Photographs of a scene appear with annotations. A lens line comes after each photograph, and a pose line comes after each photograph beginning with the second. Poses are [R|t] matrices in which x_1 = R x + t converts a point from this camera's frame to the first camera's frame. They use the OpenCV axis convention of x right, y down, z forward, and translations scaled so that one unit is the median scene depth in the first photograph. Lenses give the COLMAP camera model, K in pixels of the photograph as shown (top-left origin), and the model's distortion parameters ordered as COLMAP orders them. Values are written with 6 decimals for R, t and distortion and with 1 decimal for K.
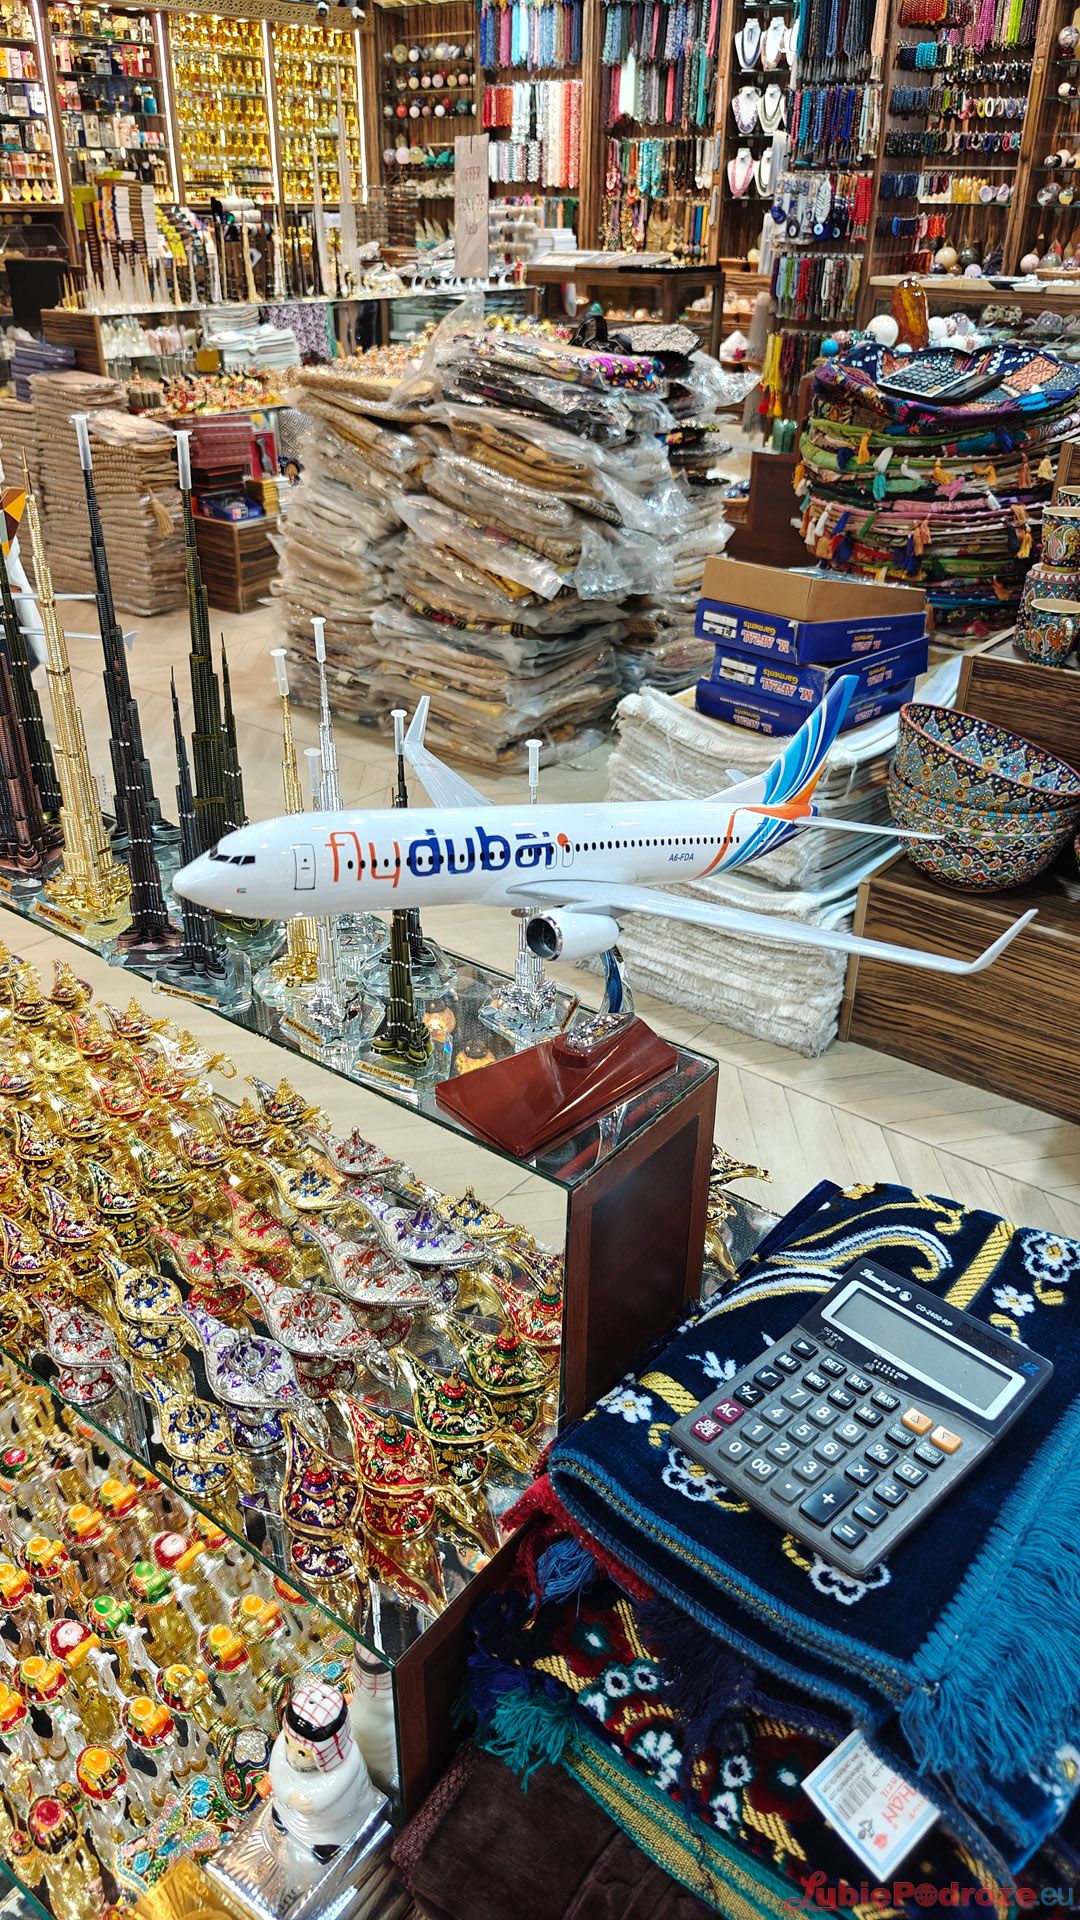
lens RADIAL K [[1366.4, 0, 540.0], [0, 1366.4, 960.0], [0, 0, 1]] dist [0.037955, -0.063062]
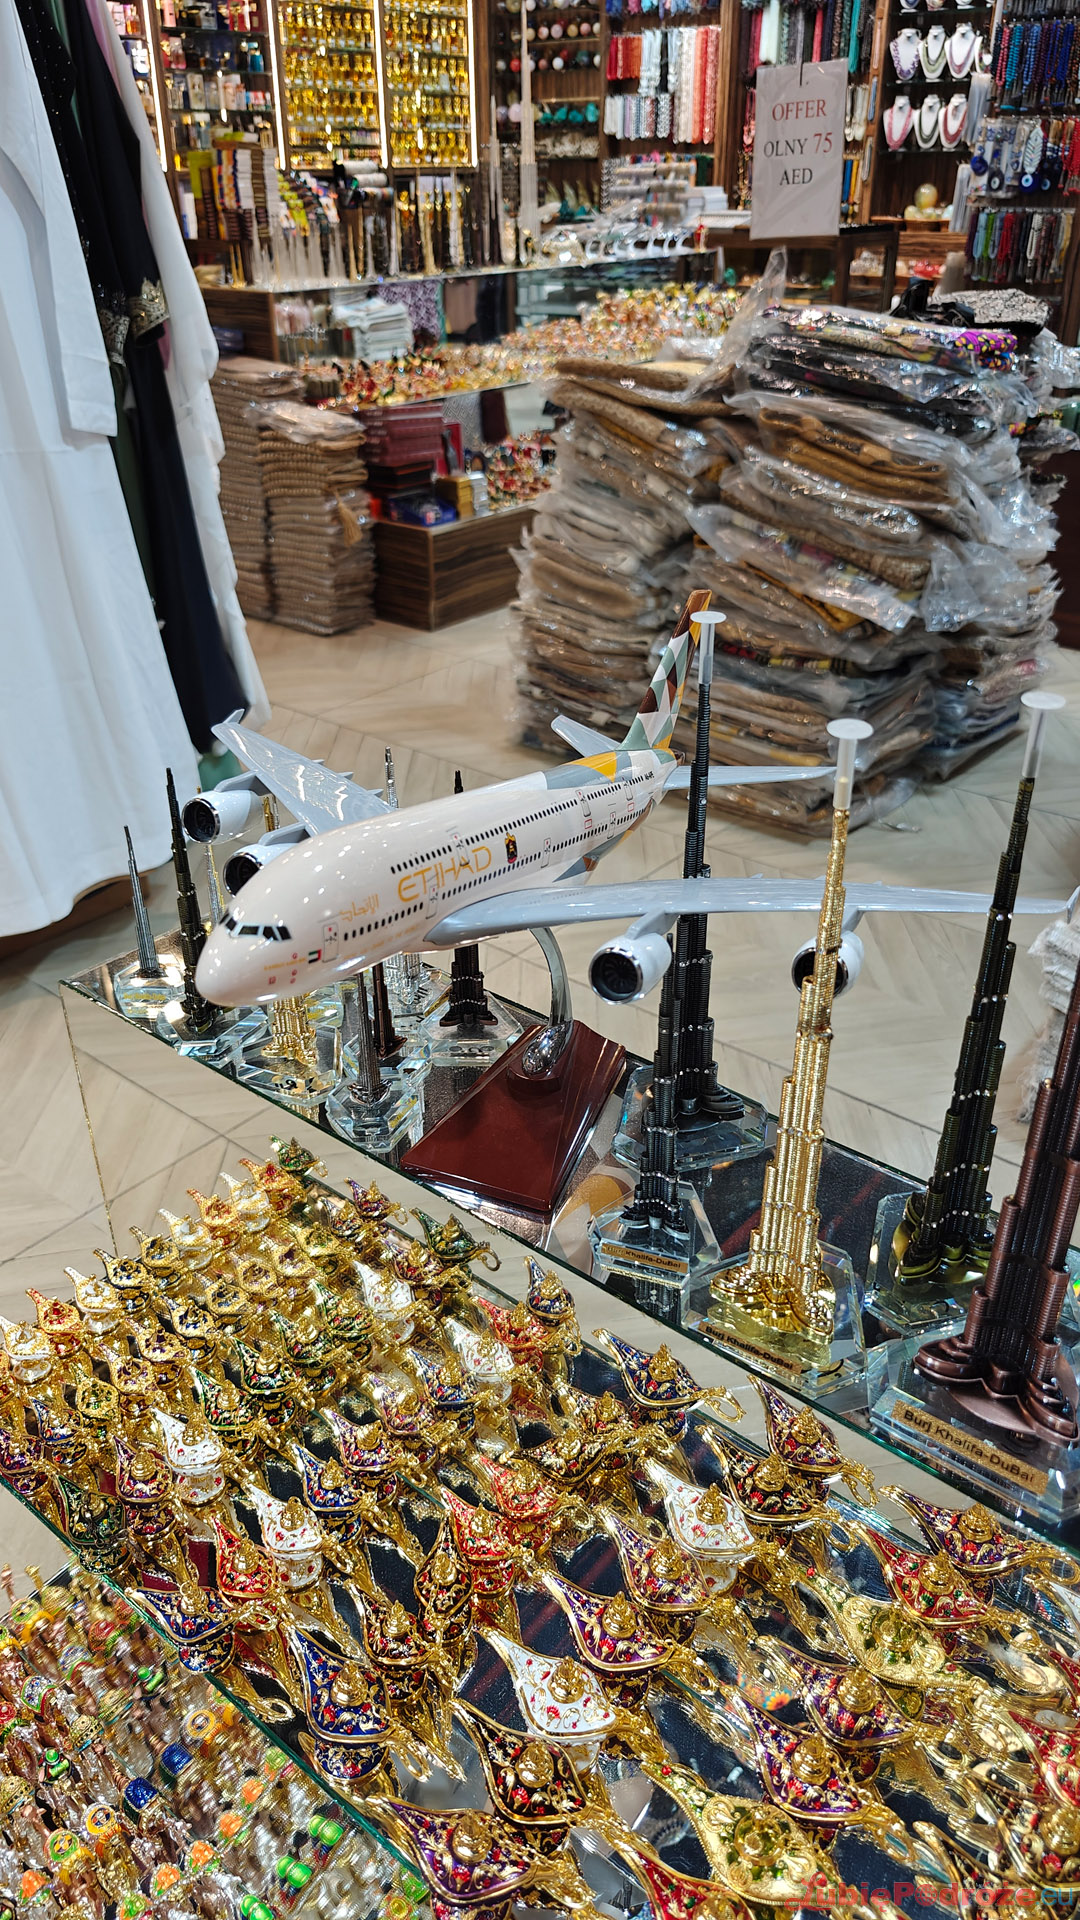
lens RADIAL K [[1366.4, 0, 540.0], [0, 1366.4, 960.0], [0, 0, 1]] dist [0.037955, -0.063062]
pose [[0.999577, -0.004491, -0.028729, -0.077514], [0.005034, 0.999809, 0.018876, -0.035785], [0.028638, -0.019013, 0.999409, 0.073487]]
